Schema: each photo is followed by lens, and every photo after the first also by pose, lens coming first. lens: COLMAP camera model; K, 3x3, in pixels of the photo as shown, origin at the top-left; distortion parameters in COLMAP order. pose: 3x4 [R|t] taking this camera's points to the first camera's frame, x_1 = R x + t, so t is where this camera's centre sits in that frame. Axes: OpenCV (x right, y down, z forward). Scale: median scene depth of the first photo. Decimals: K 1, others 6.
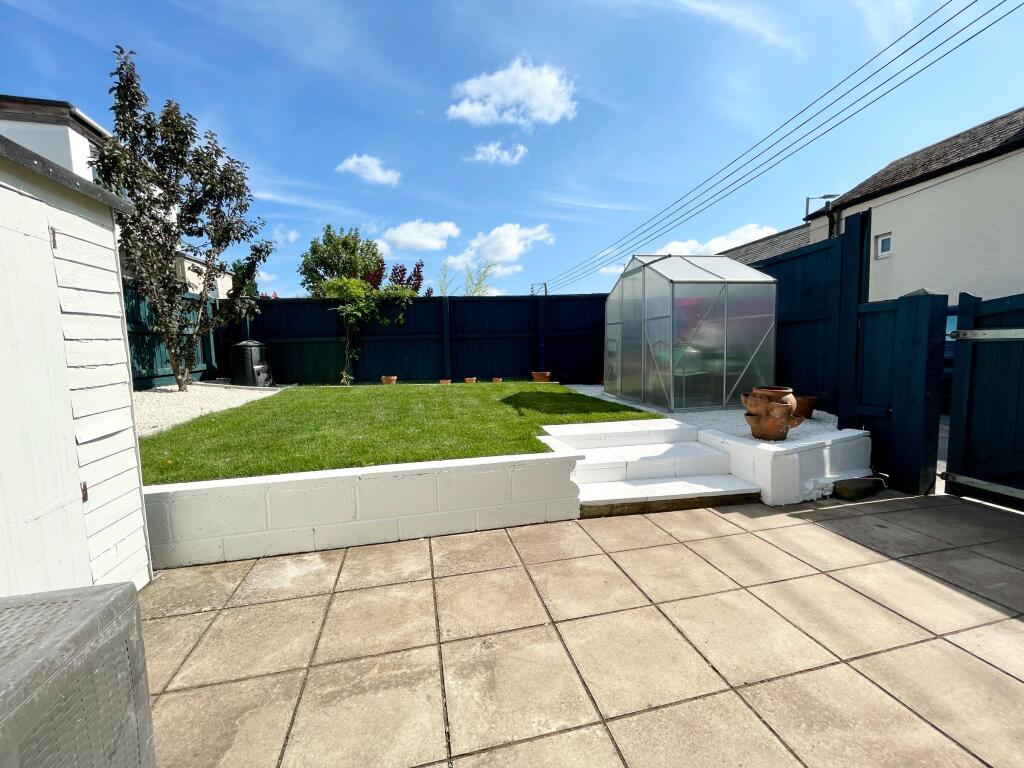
lens RADIAL K [[414.3, 0, 506.5], [0, 414.3, 390.9], [0, 0, 1]] dist [-0.010445, 0.001839]
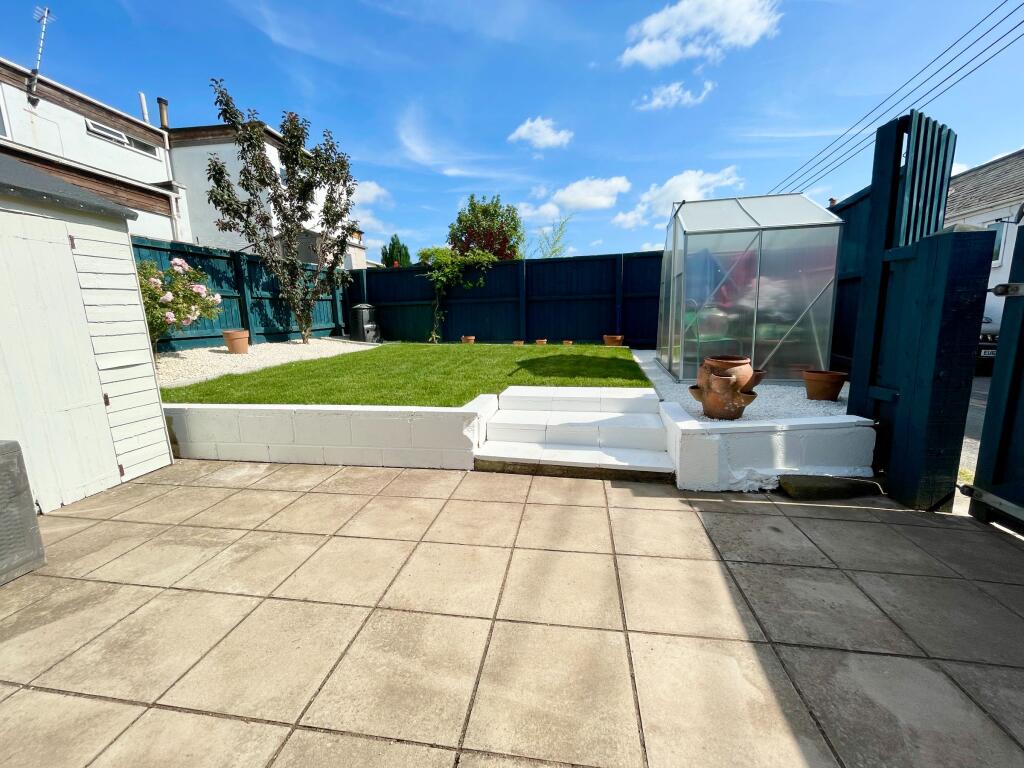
lens RADIAL K [[414.3, 0, 505.6], [0, 414.3, 376.7], [0, 0, 1]] dist [-0.010445, 0.001839]
pose [[0.928349, 0.061383, -0.366606, 0.598304], [-0.041335, 0.997201, 0.062296, -0.003553], [0.369403, -0.042679, 0.928289, 0.042585]]
